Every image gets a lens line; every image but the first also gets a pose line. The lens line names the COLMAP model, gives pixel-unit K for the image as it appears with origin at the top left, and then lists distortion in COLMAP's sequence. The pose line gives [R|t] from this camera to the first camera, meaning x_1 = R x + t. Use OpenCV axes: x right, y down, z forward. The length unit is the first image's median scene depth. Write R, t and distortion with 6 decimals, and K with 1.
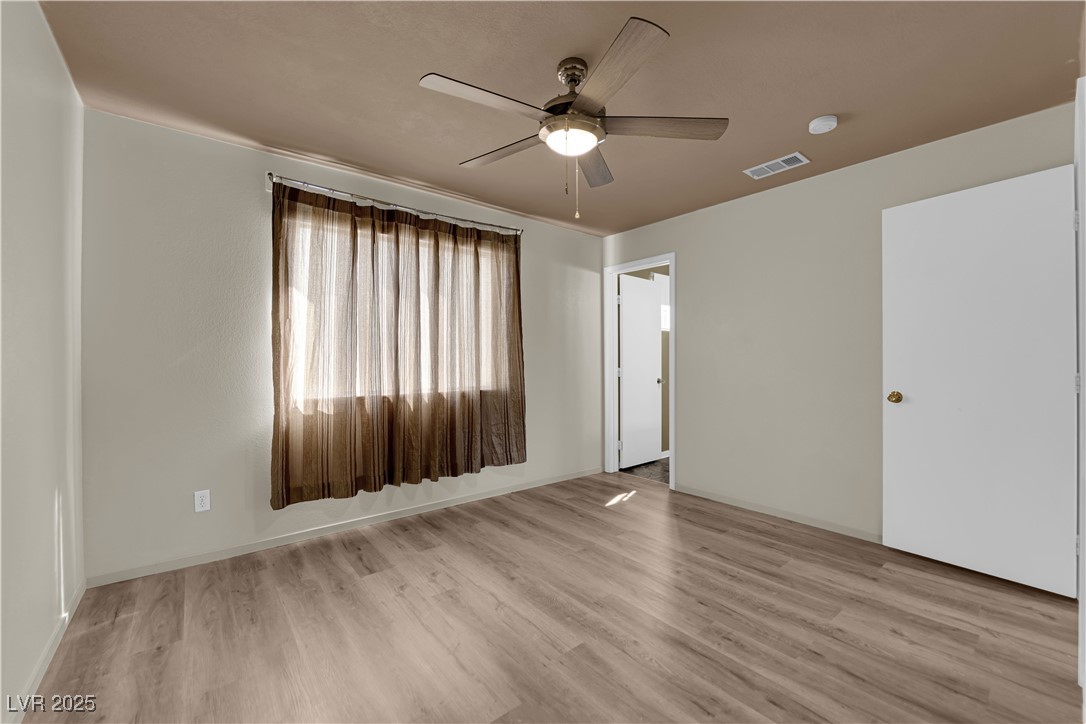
lens RADIAL K [[442.3, 0, 536.0], [0, 442.3, 363.7], [0, 0, 1]] dist [-0.012906, -0.000296]
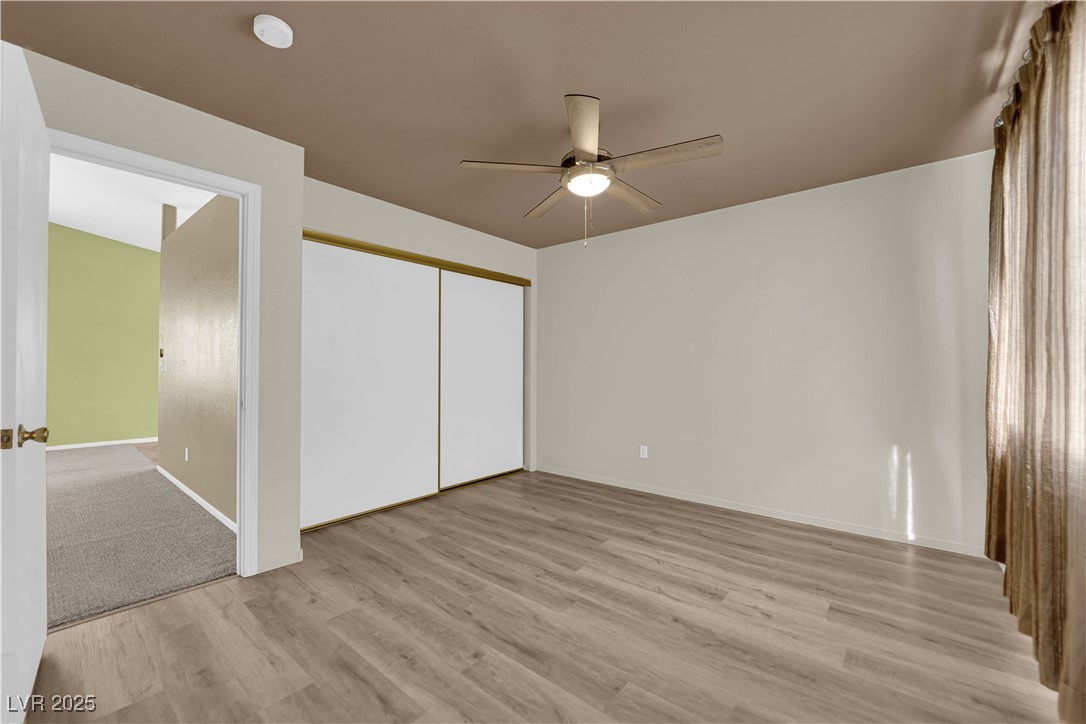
lens RADIAL K [[371.1, 0, 541.8], [0, 371.1, 366.5], [0, 0, 1]] dist [0.000019, 0.000001]
pose [[-0.979164, 0.000167, -0.203070, 0.413584], [-0.000975, 0.999984, 0.005526, -0.006661], [0.203068, 0.005609, -0.979149, 1.968618]]
